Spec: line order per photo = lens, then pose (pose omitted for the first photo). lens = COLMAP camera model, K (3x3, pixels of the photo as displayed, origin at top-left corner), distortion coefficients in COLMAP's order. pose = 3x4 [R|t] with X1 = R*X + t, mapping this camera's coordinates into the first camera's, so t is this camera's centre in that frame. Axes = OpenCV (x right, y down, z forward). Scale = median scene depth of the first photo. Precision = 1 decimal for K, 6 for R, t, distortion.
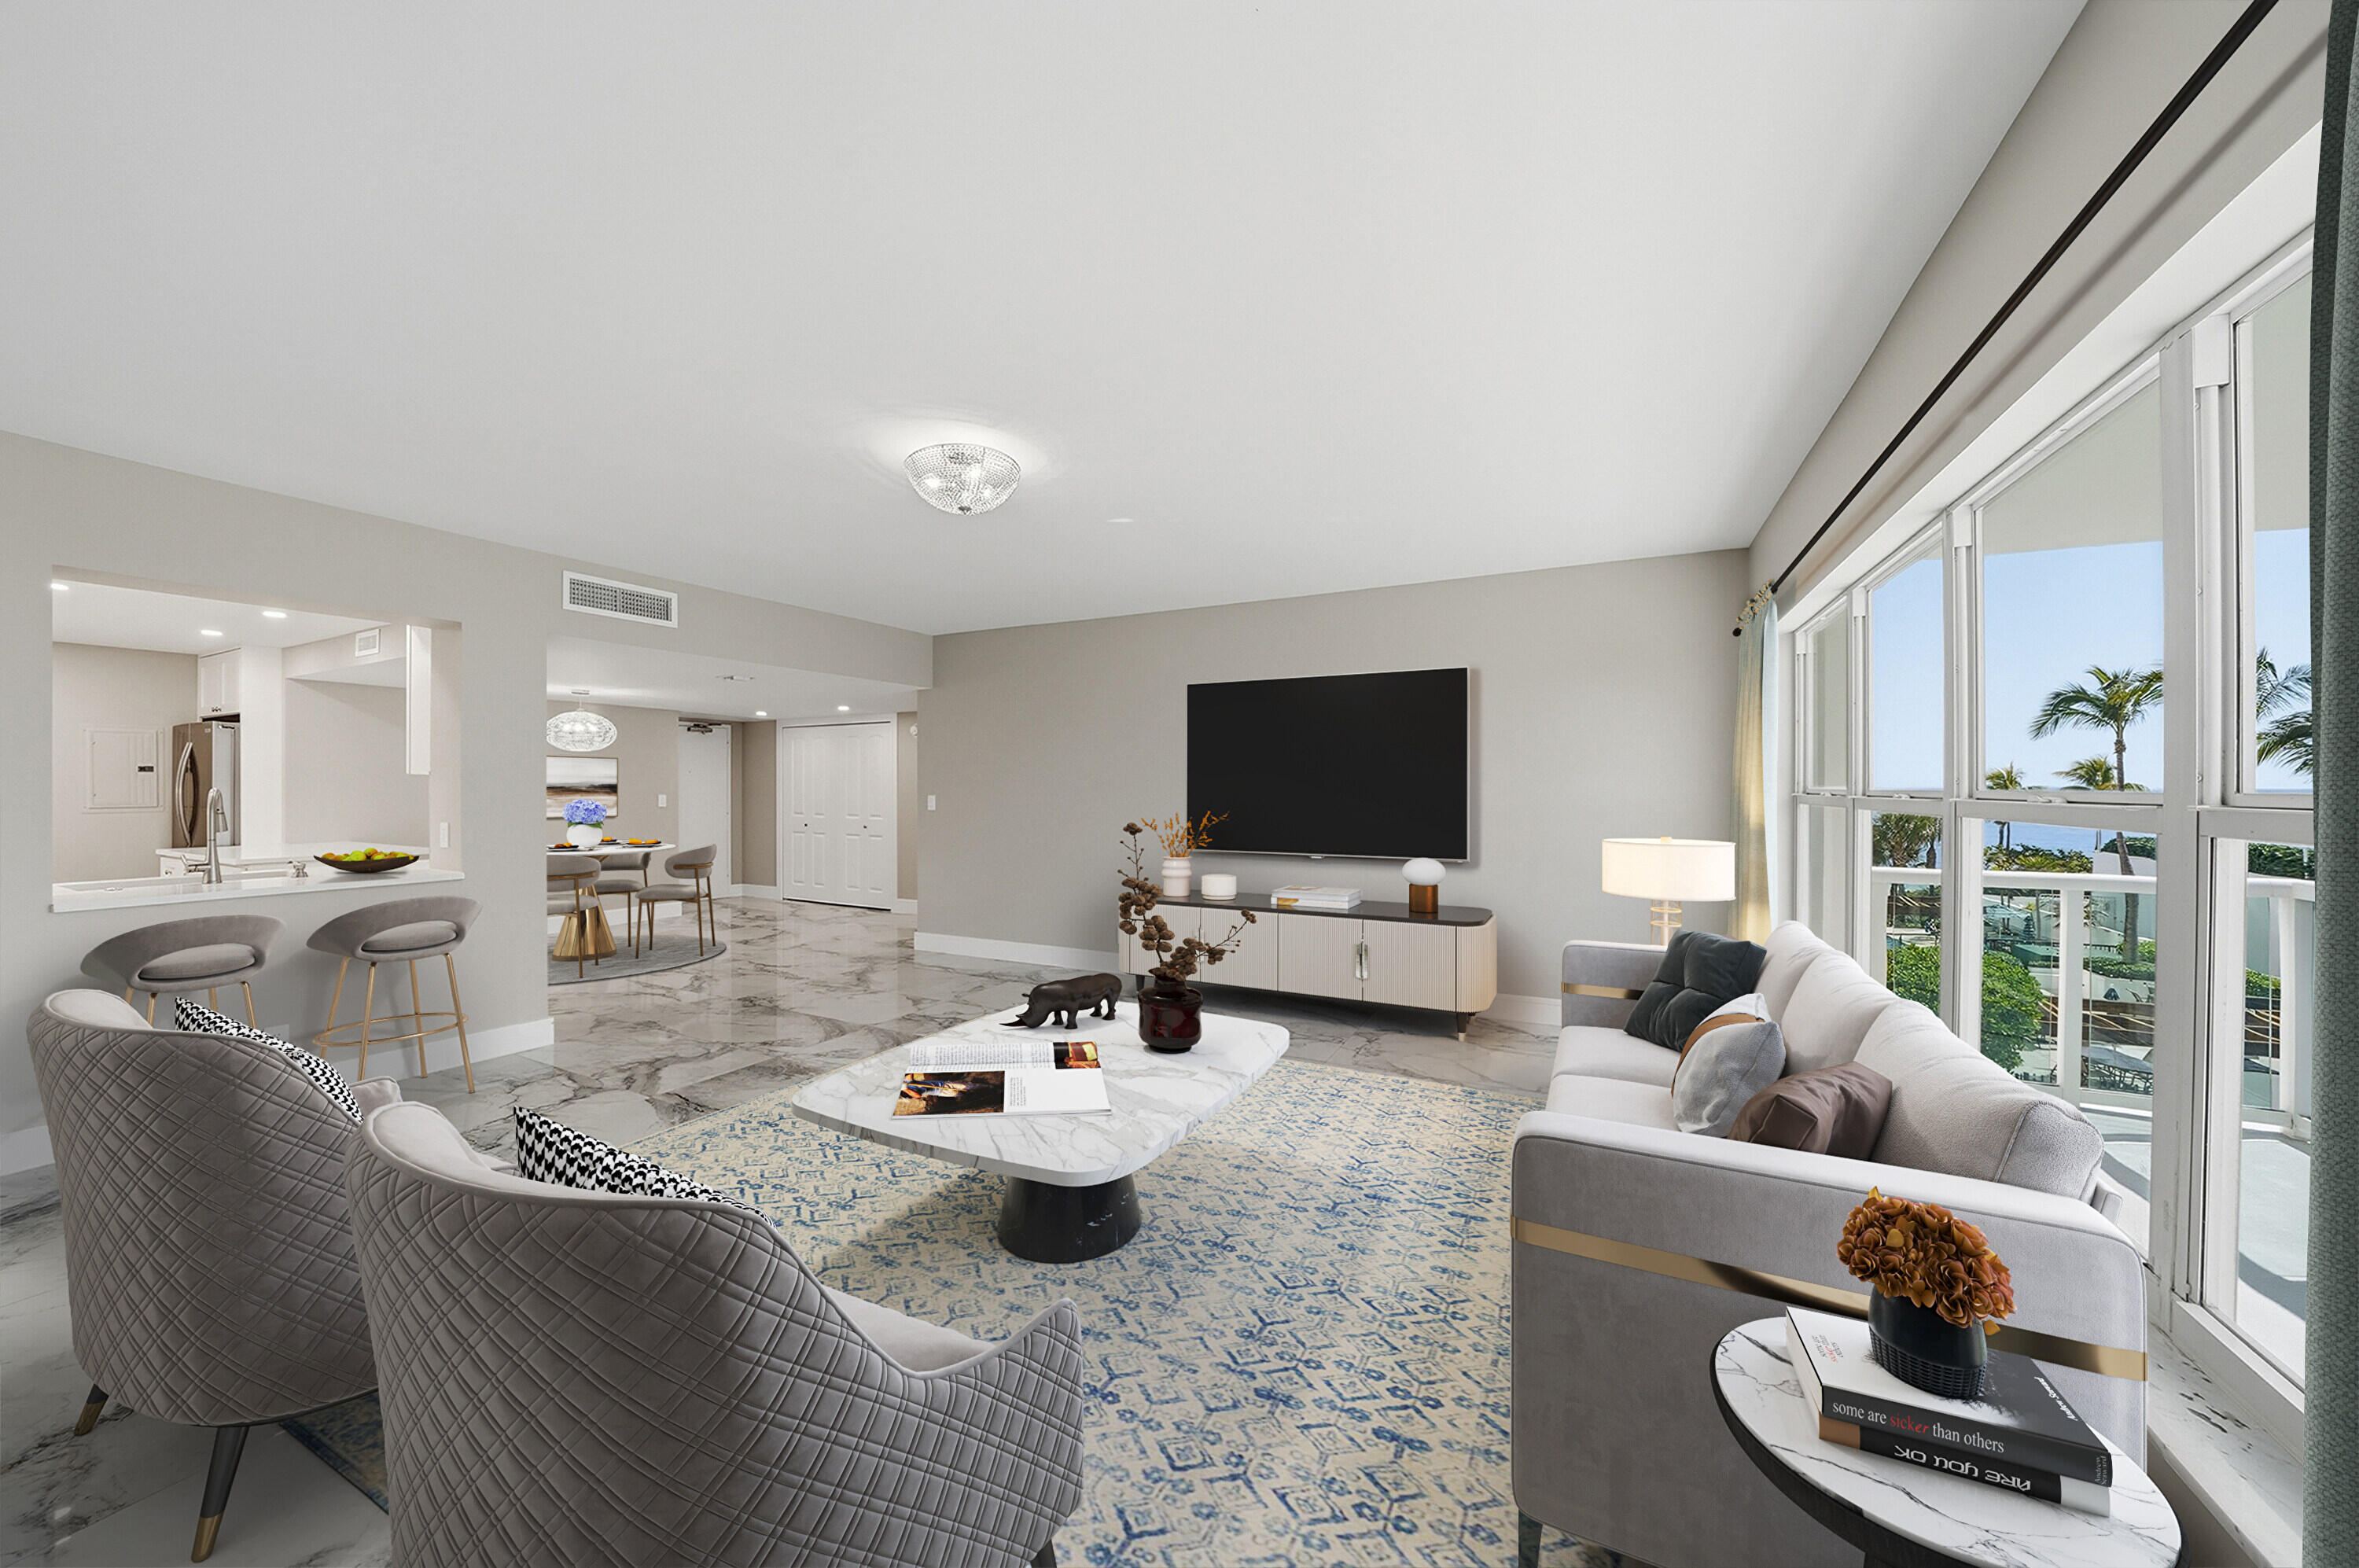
lens RADIAL K [[827.9, 0, 1193.6], [0, 827.9, 783.9], [0, 0, 1]] dist [-0.024415, 0.001928]
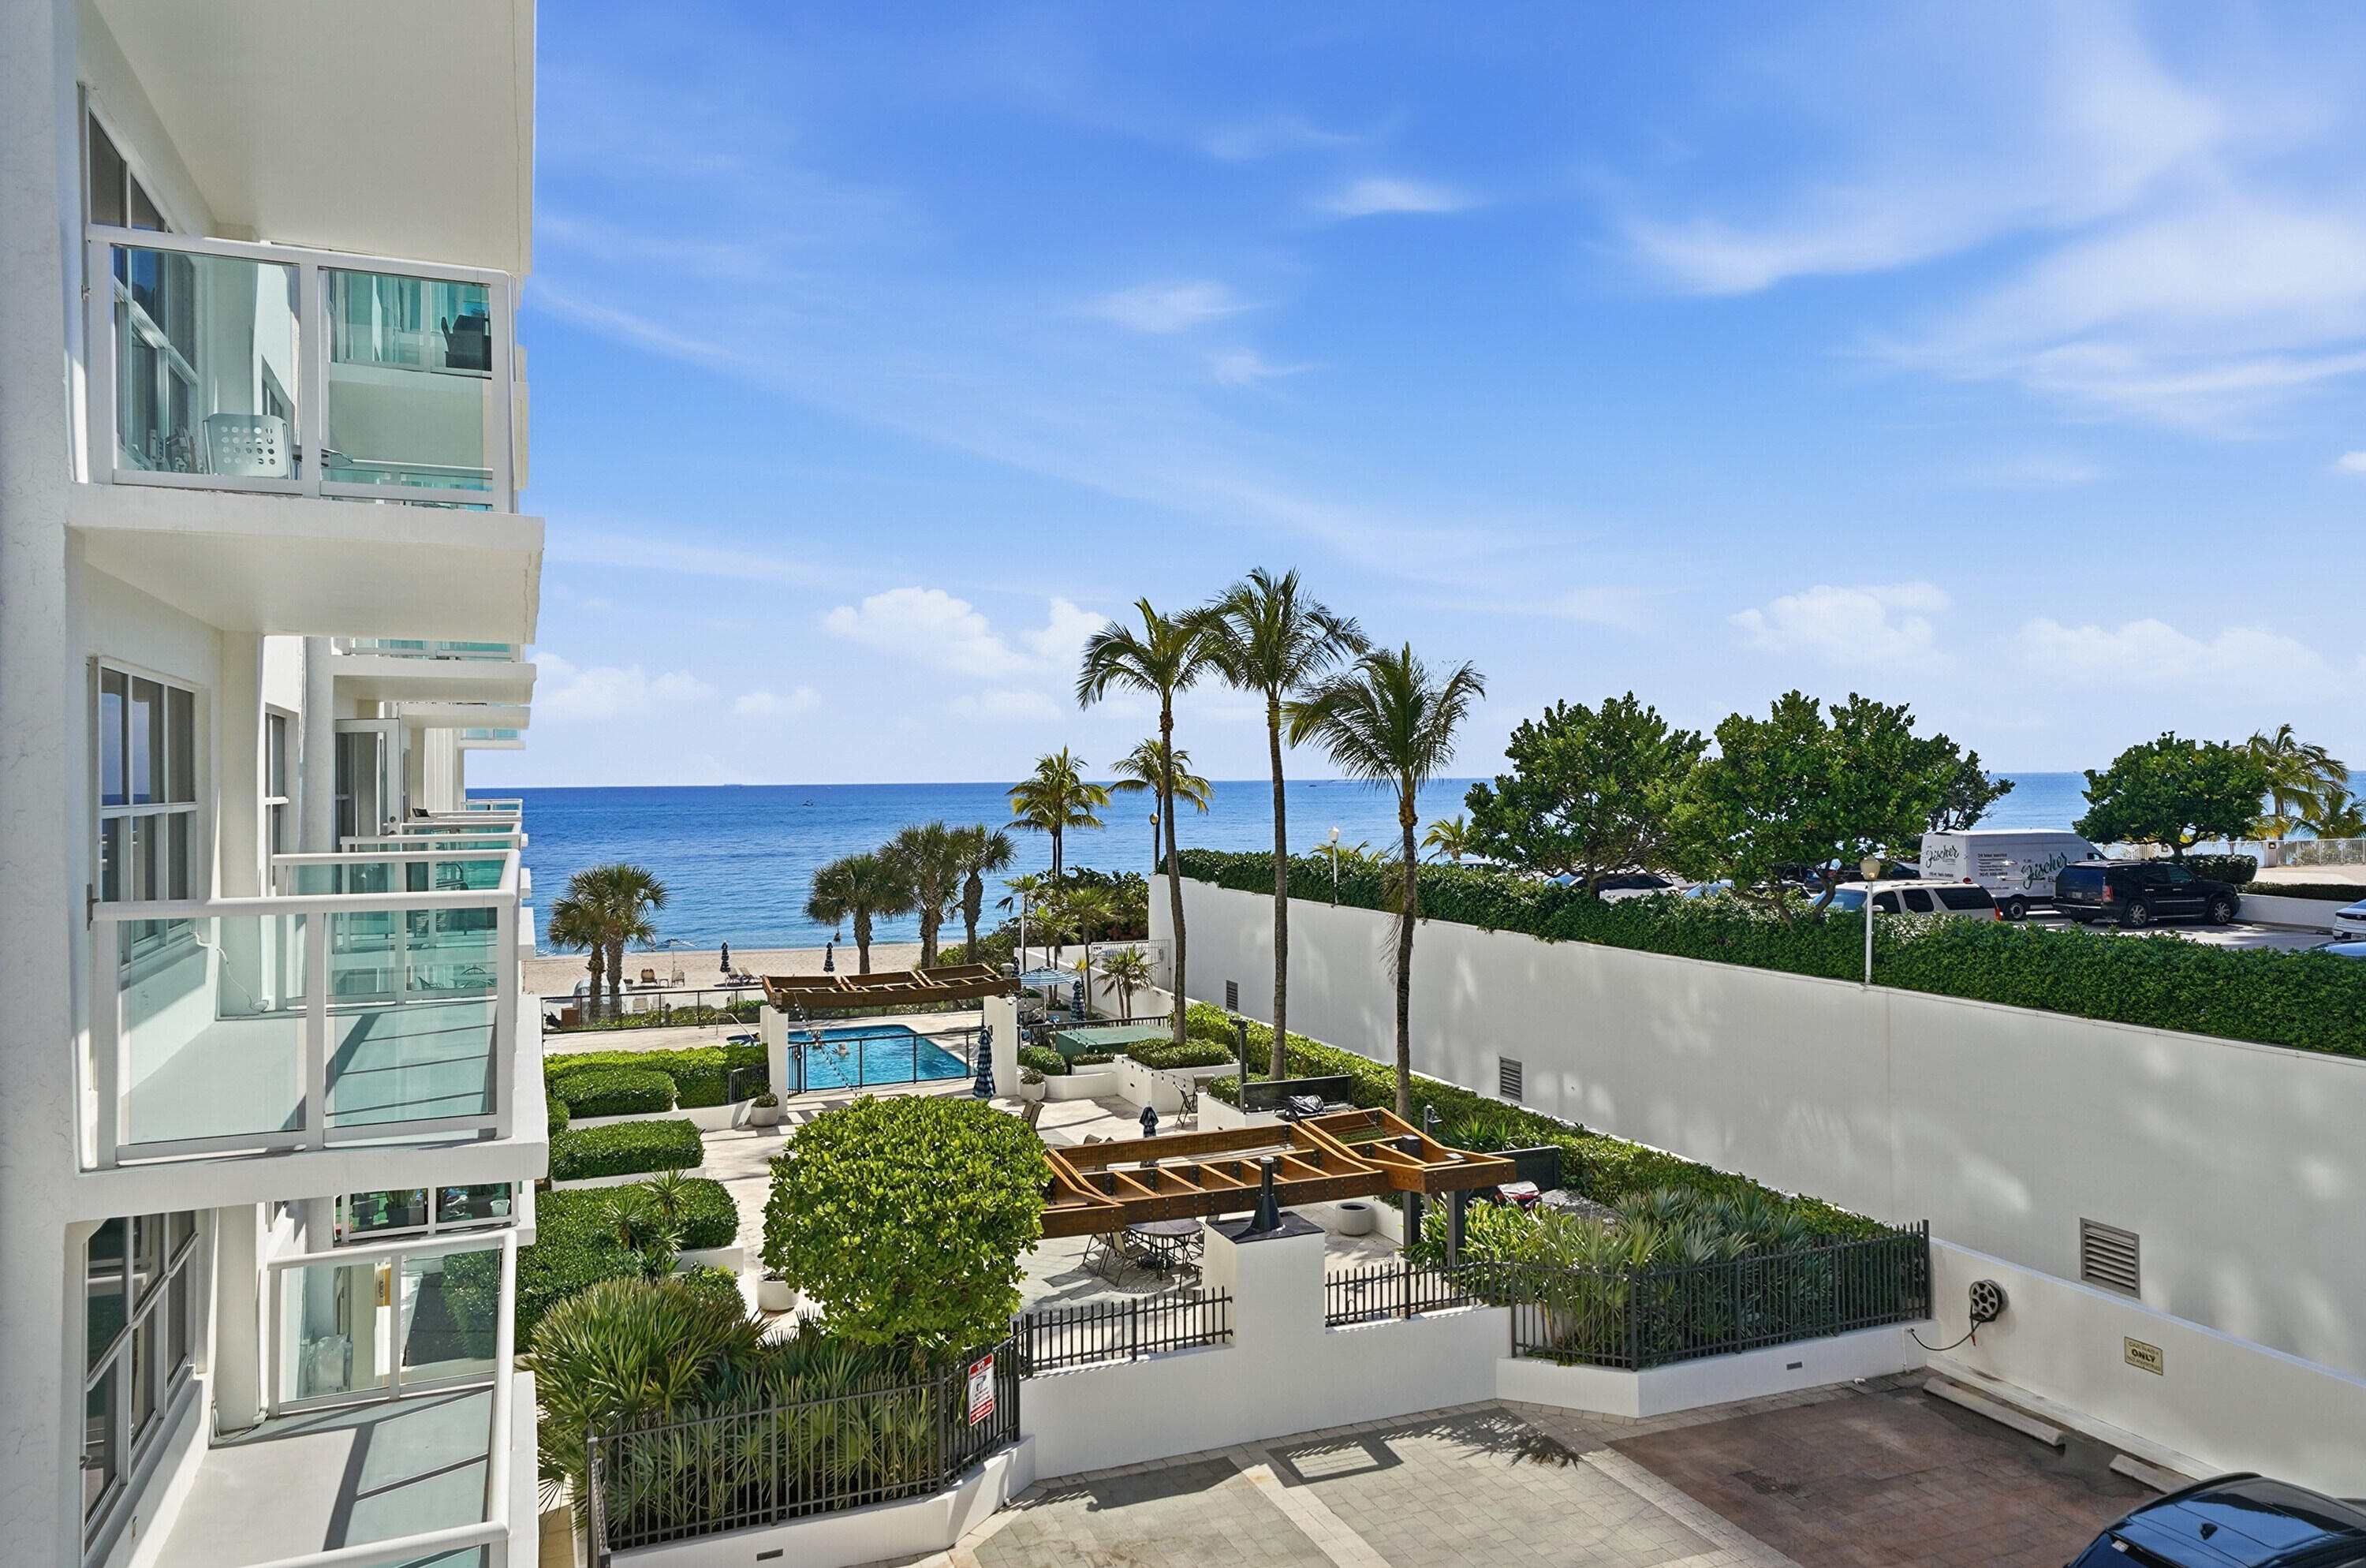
lens RADIAL K [[1561.5, 0, 1181.9], [0, 1561.5, 755.2], [0, 0, 1]] dist [0.009939, 0.016220]
pose [[0.662592, 0.002987, 0.748975, 0.173939], [0.008695, 0.999894, -0.011679, -0.003066], [-0.748930, 0.014251, 0.662496, 0.118063]]
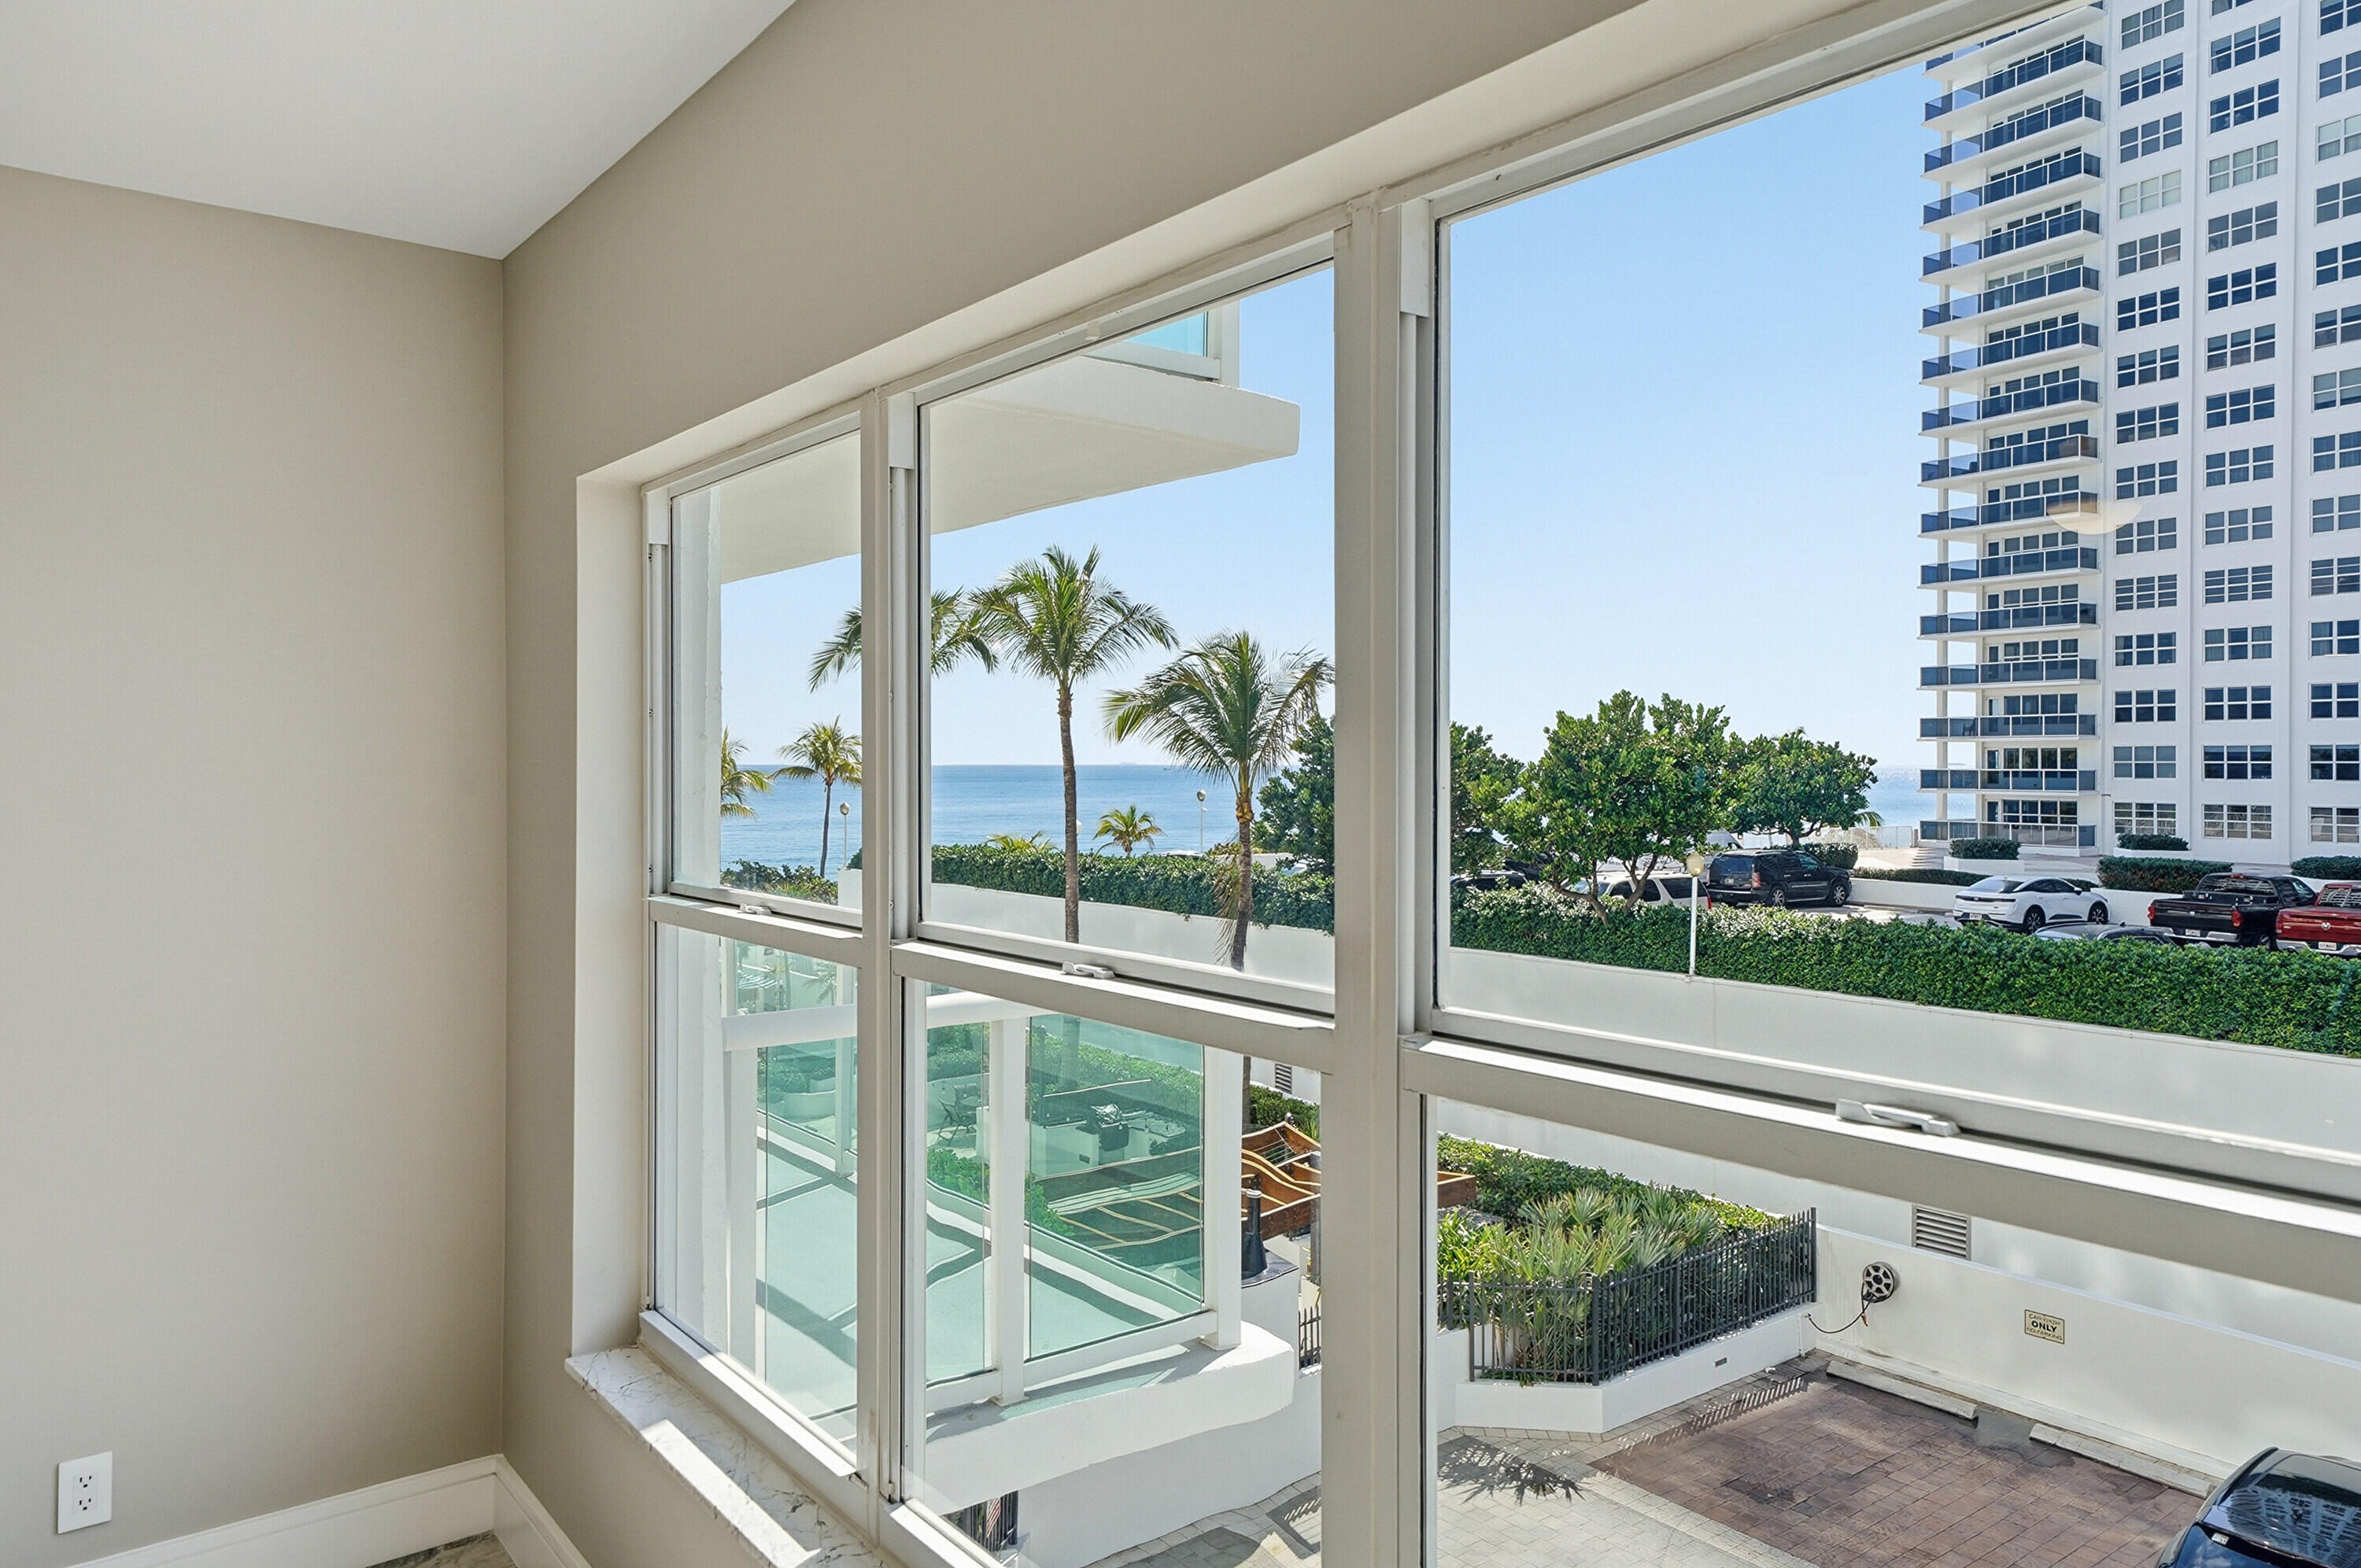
lens RADIAL K [[1557.9, 0, 1165.4], [0, 1557.9, 733.2], [0, 0, 1]] dist [0.009939, 0.016220]
pose [[0.438999, 0.014028, 0.898378, 0.135279], [-0.001139, 0.999886, -0.015056, -0.008592], [-0.898487, 0.005587, 0.438965, 0.286368]]
